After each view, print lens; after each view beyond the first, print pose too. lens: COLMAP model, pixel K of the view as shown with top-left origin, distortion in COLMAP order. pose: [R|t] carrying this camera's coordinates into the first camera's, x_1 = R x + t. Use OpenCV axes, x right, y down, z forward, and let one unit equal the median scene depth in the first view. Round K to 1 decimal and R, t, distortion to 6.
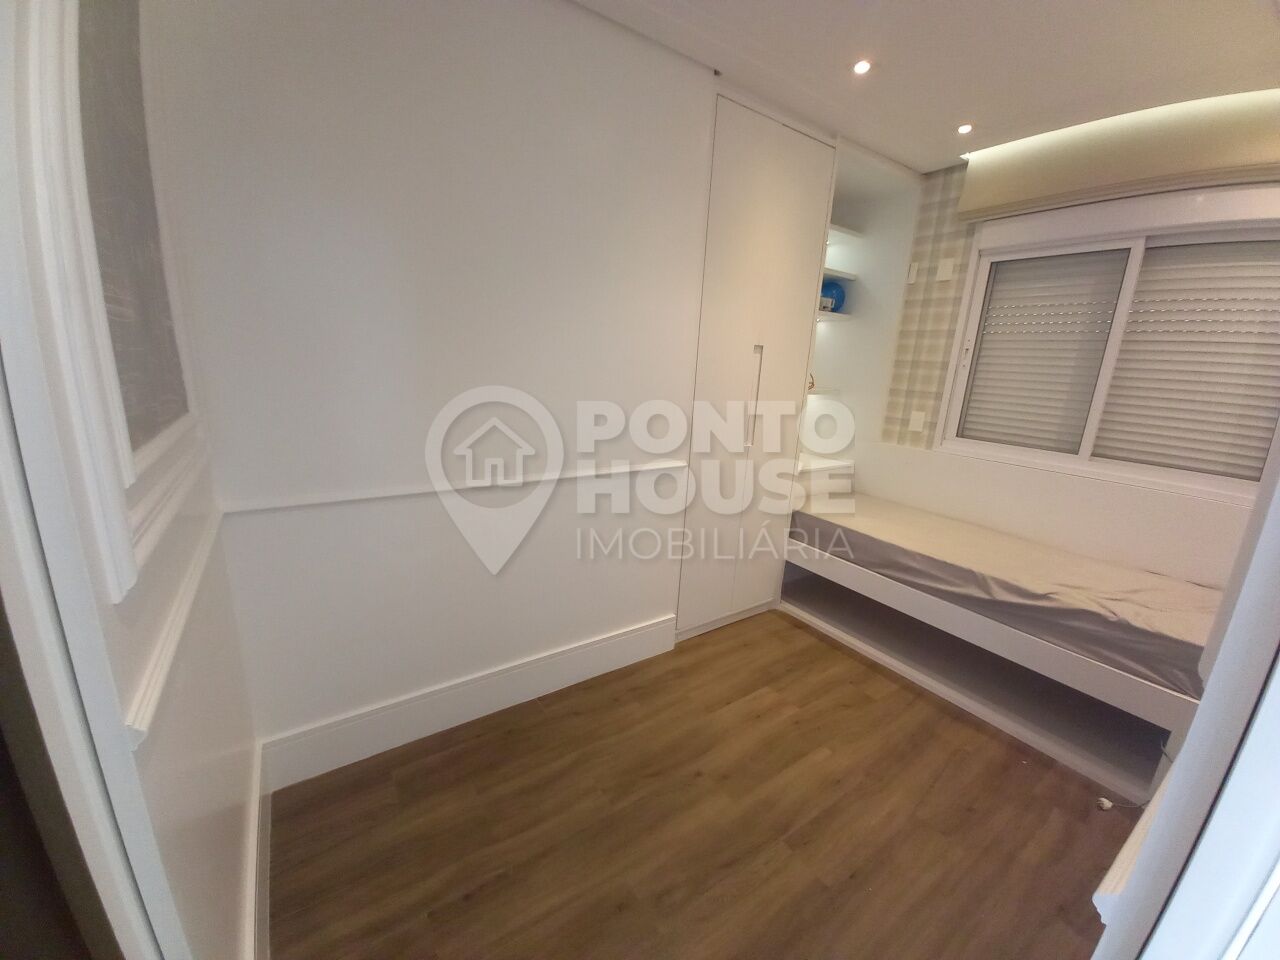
lens RADIAL K [[503.0, 0, 640.0], [0, 503.0, 480.0], [0, 0, 1]] dist [0.013305, -0.013252]
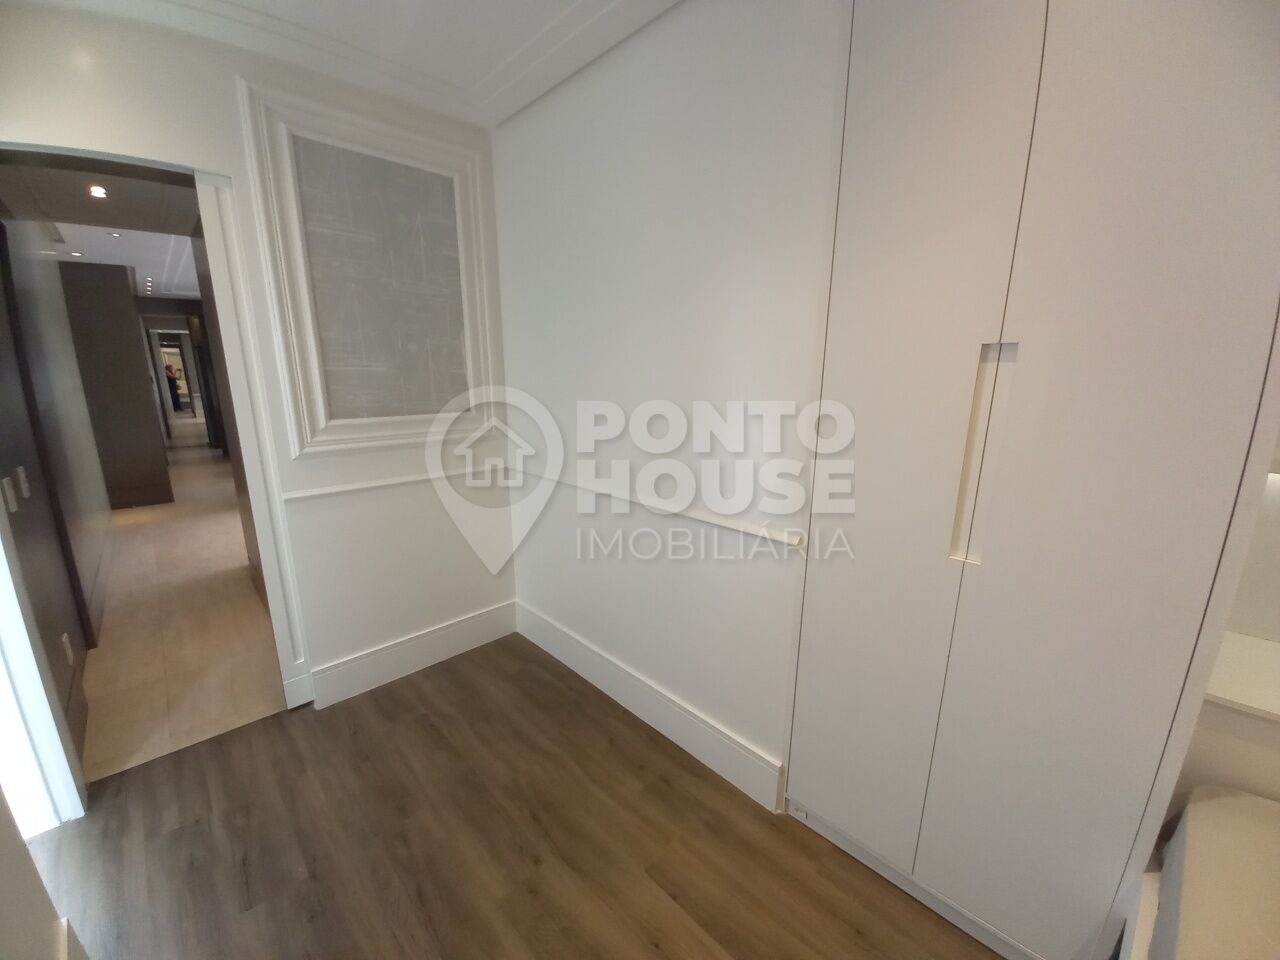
lens RADIAL K [[522.9, 0, 623.6], [0, 522.9, 462.2], [0, 0, 1]] dist [-0.000187, -0.007875]
pose [[0.141008, 0.131227, -0.981273, 0.705118], [-0.231685, 0.968026, 0.096163, -0.131751], [0.962517, 0.213787, 0.166902, 0.676523]]
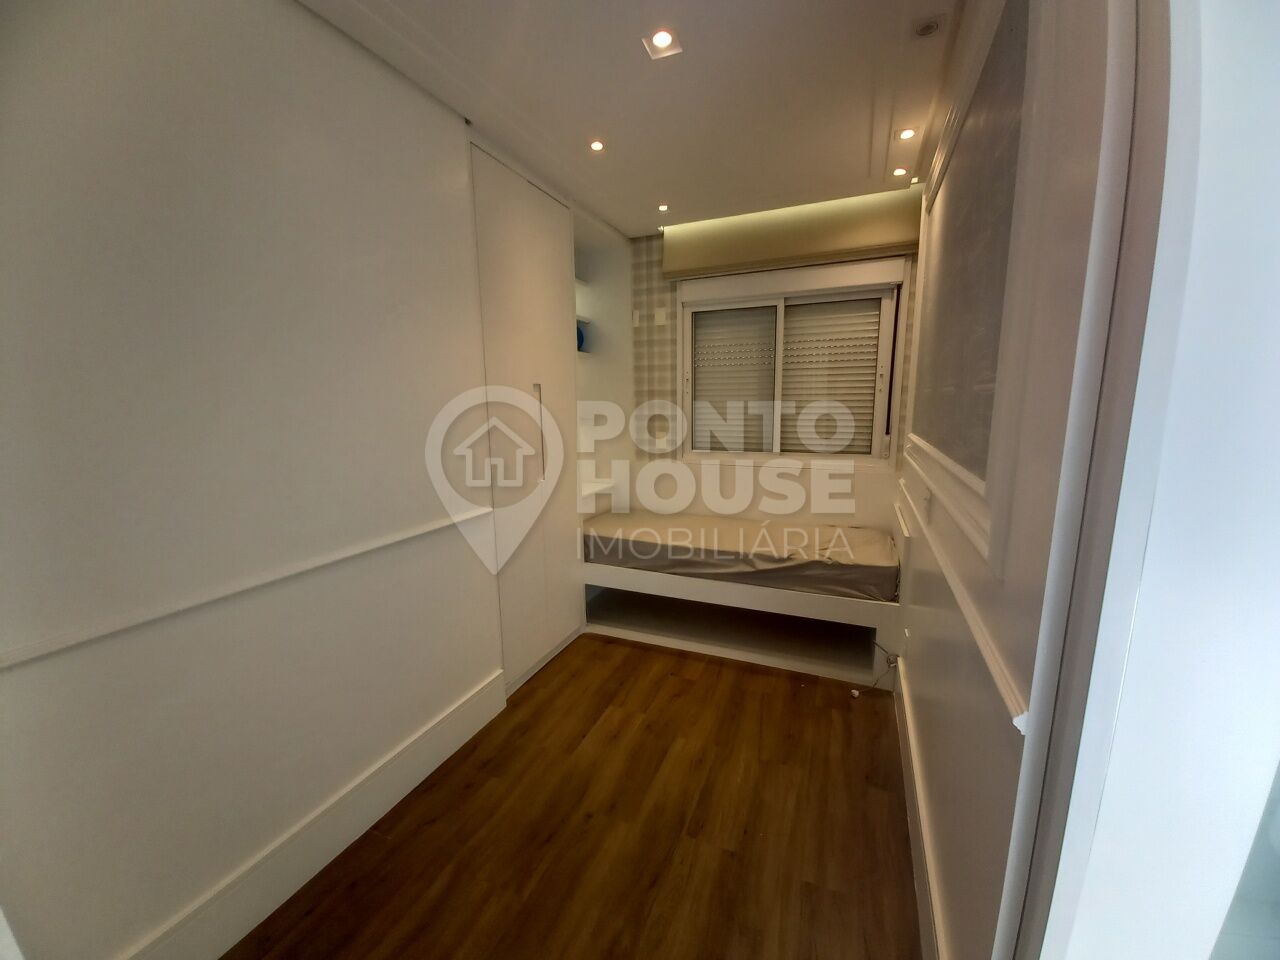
lens RADIAL K [[503.0, 0, 640.0], [0, 503.0, 480.0], [0, 0, 1]] dist [0.013305, -0.013252]
pose [[0.836312, -0.144952, 0.528745, -0.177414], [0.179603, 0.983633, -0.014422, -0.022179], [-0.518001, 0.107025, 0.848658, 0.036841]]
